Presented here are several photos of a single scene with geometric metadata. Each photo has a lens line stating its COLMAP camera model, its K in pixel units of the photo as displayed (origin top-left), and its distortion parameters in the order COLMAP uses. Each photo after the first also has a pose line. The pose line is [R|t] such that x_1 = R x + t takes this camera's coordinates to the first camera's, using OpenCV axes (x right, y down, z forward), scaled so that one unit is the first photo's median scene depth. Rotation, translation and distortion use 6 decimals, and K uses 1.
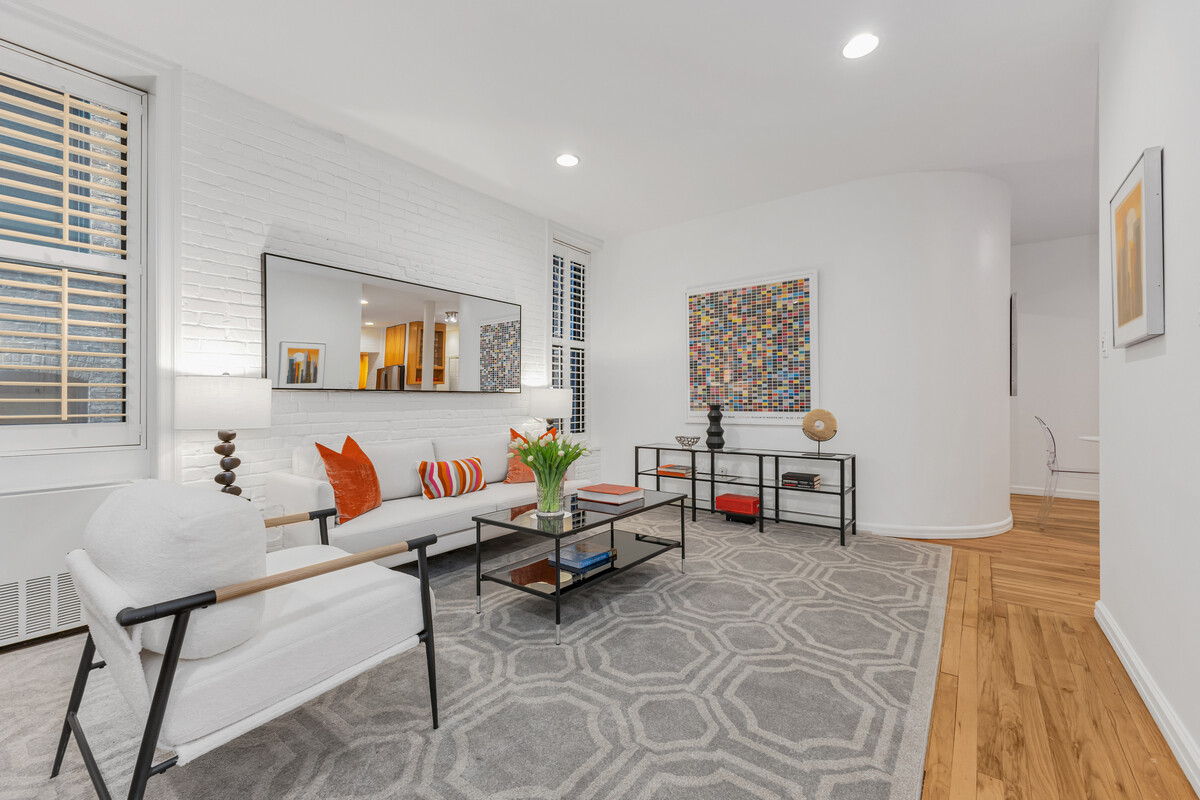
lens RADIAL K [[497.5, 0, 600.0], [0, 497.5, 400.0], [0, 0, 1]] dist [0.017638, -0.008049]
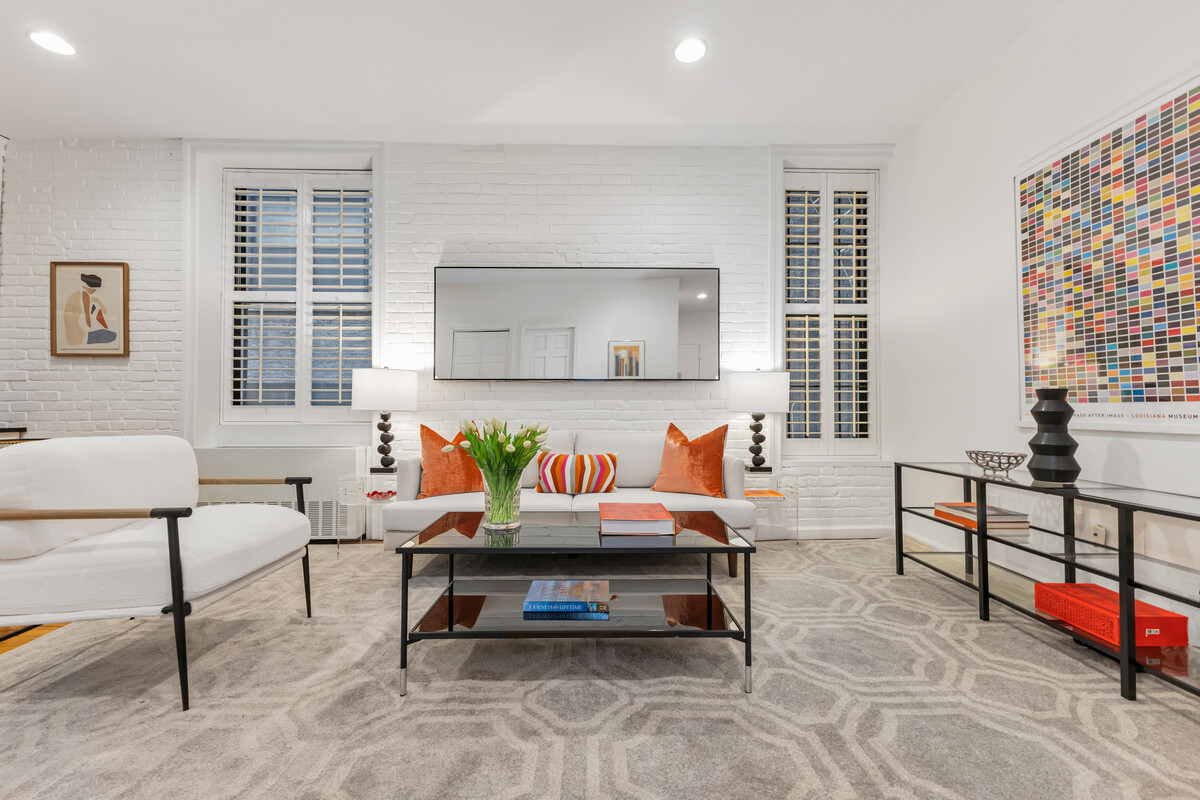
lens RADIAL K [[497.5, 0, 600.0], [0, 497.5, 400.0], [0, 0, 1]] dist [0.017638, -0.008049]
pose [[0.625066, -0.008743, -0.780523, 0.335487], [0.000200, 0.999939, -0.011040, 0.025785], [0.780572, 0.006744, 0.625030, 0.366106]]
